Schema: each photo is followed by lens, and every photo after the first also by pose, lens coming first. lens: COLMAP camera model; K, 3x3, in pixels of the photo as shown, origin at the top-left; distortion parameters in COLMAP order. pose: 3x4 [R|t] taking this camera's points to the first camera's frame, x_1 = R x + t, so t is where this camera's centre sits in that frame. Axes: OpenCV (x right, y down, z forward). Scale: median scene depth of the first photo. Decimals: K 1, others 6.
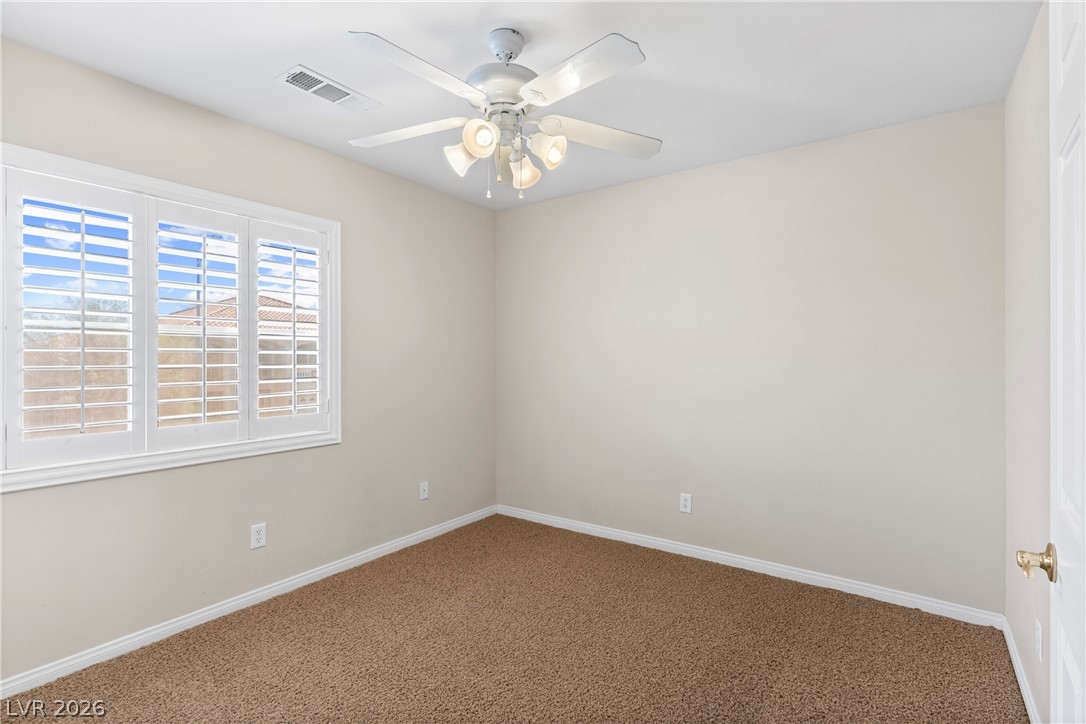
lens RADIAL K [[518.6, 0, 563.0], [0, 518.6, 360.3], [0, 0, 1]] dist [0.002630, 0.001311]
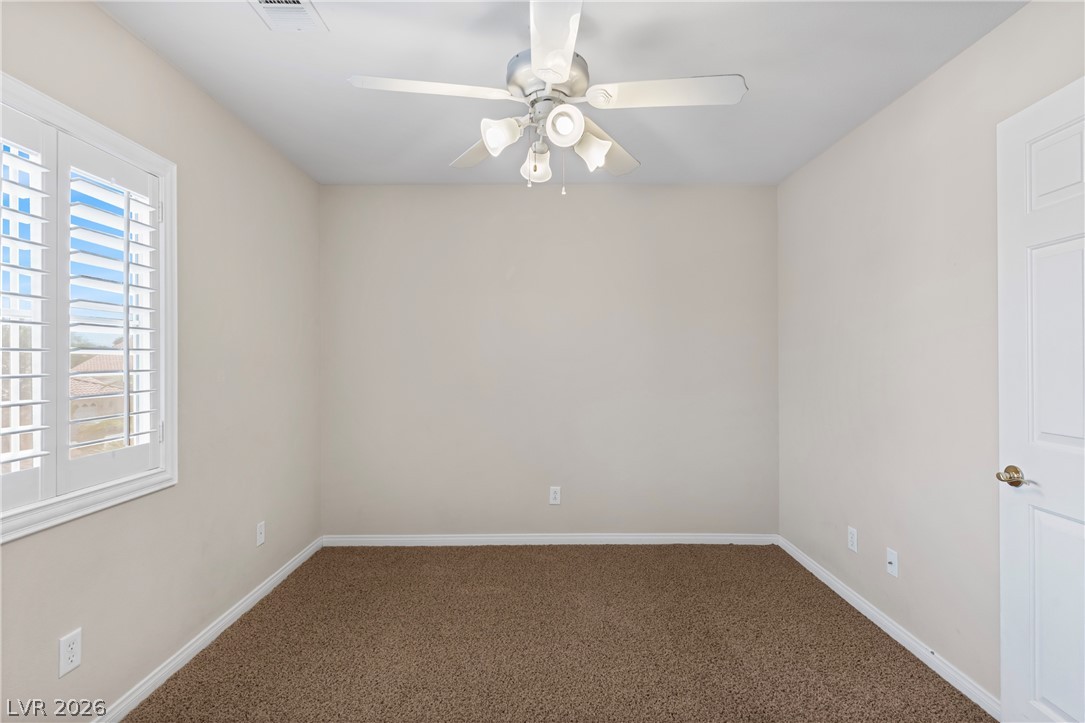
lens RADIAL K [[518.1, 0, 546.5], [0, 518.1, 360.4], [0, 0, 1]] dist [0.002630, 0.001311]
pose [[0.815024, -0.004310, 0.579411, -0.431469], [0.005318, 0.999986, -0.000042, -0.002521], [-0.579403, 0.003115, 0.815035, 0.153725]]
